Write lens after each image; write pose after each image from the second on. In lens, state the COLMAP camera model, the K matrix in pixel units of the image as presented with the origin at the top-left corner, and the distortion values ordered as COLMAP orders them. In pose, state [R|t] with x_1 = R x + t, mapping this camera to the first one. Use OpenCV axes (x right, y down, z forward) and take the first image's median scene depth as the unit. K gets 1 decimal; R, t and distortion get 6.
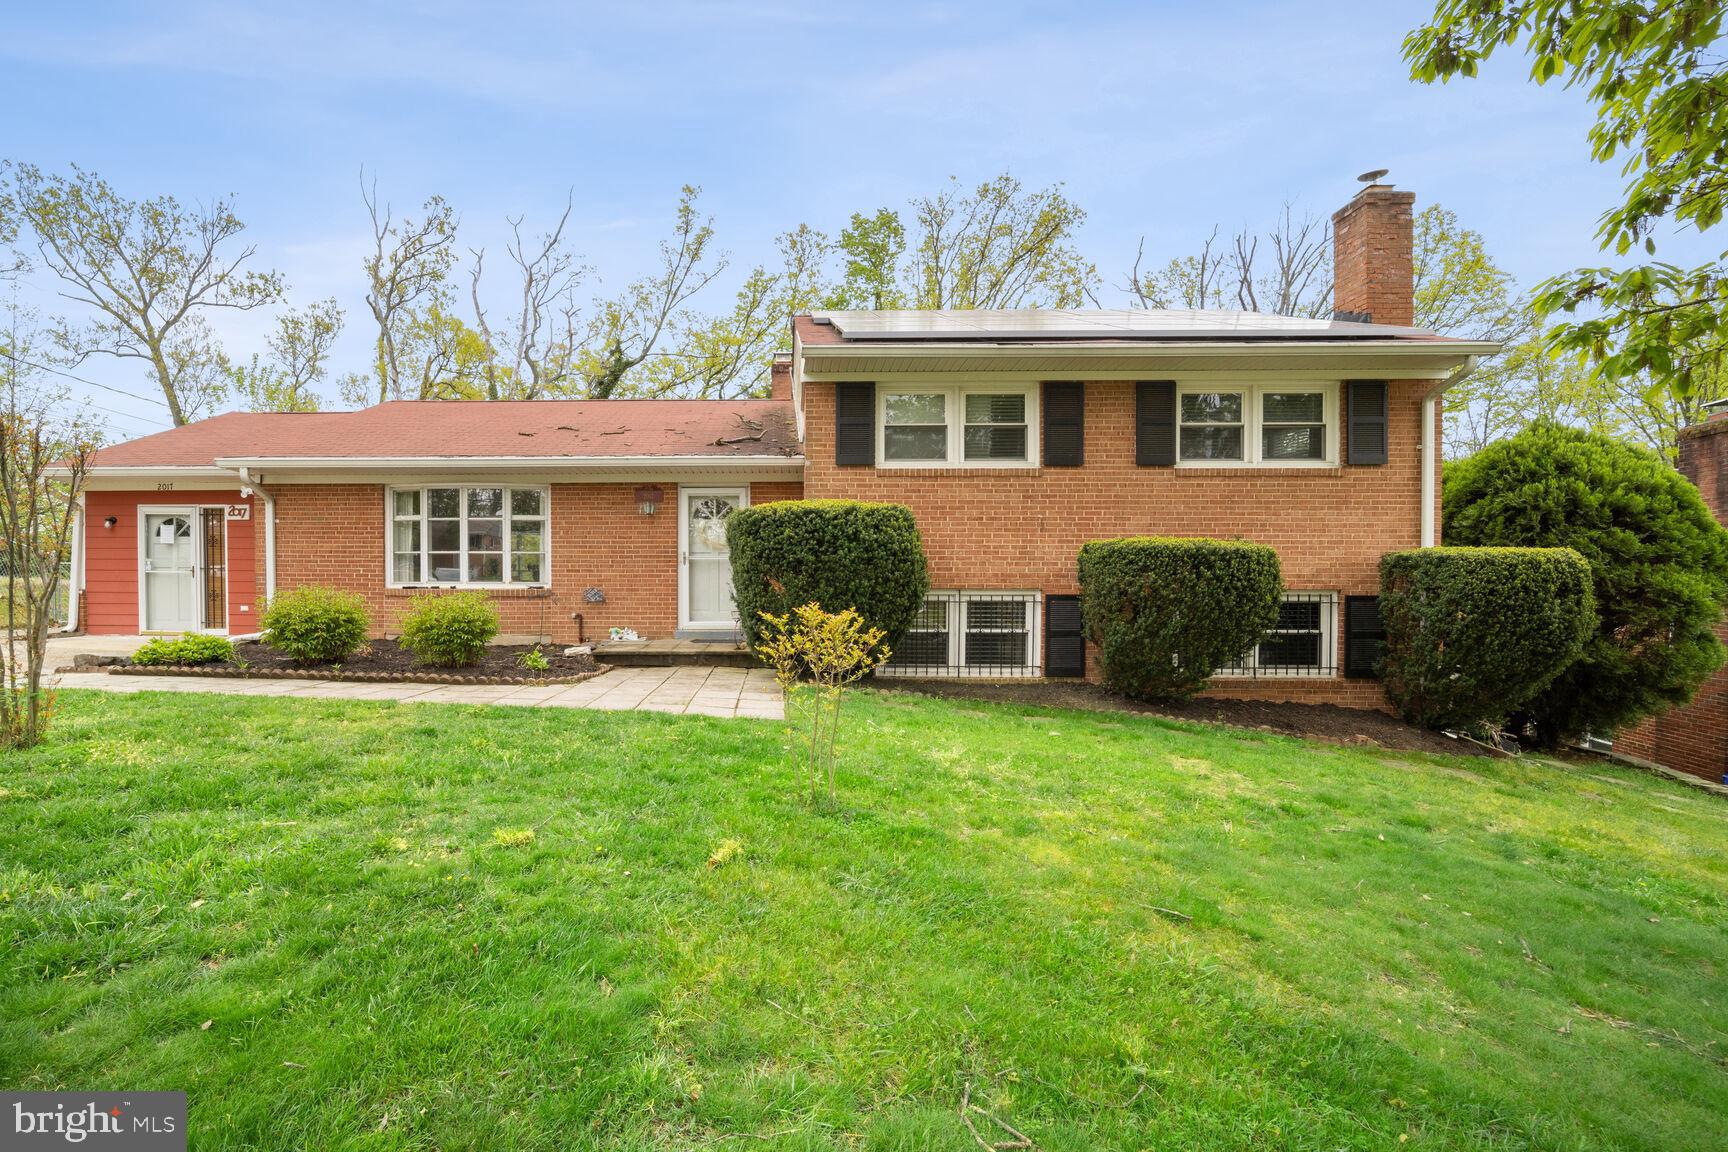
lens RADIAL K [[745.3, 0, 888.0], [0, 745.3, 610.4], [0, 0, 1]] dist [-0.016718, -0.000063]
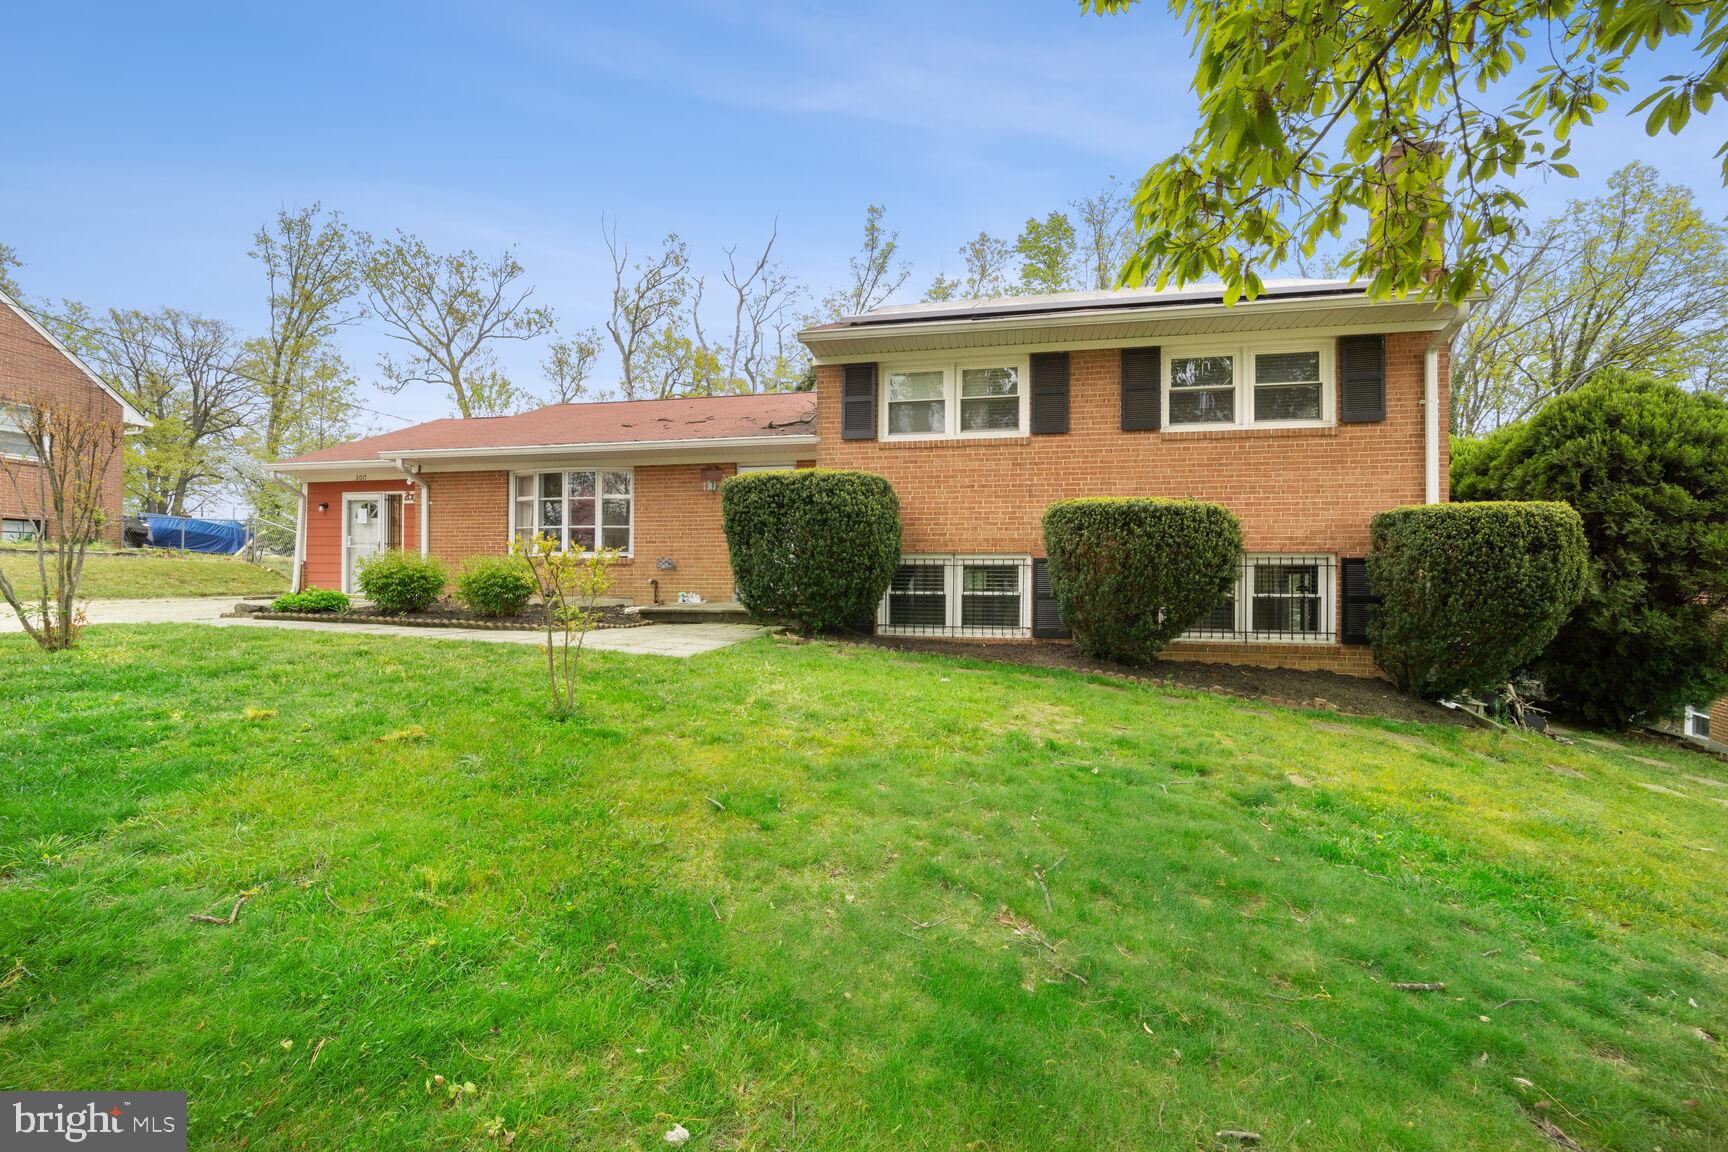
lens RADIAL K [[720.2, 0, 1039.9], [0, 720.2, 589.5], [0, 0, 1]] dist [-0.020596, 0.002376]
pose [[0.986872, 0.003504, -0.161468, 0.363508], [-0.007365, 0.999701, -0.023314, 0.042940], [0.161338, 0.024197, 0.986602, 0.016821]]
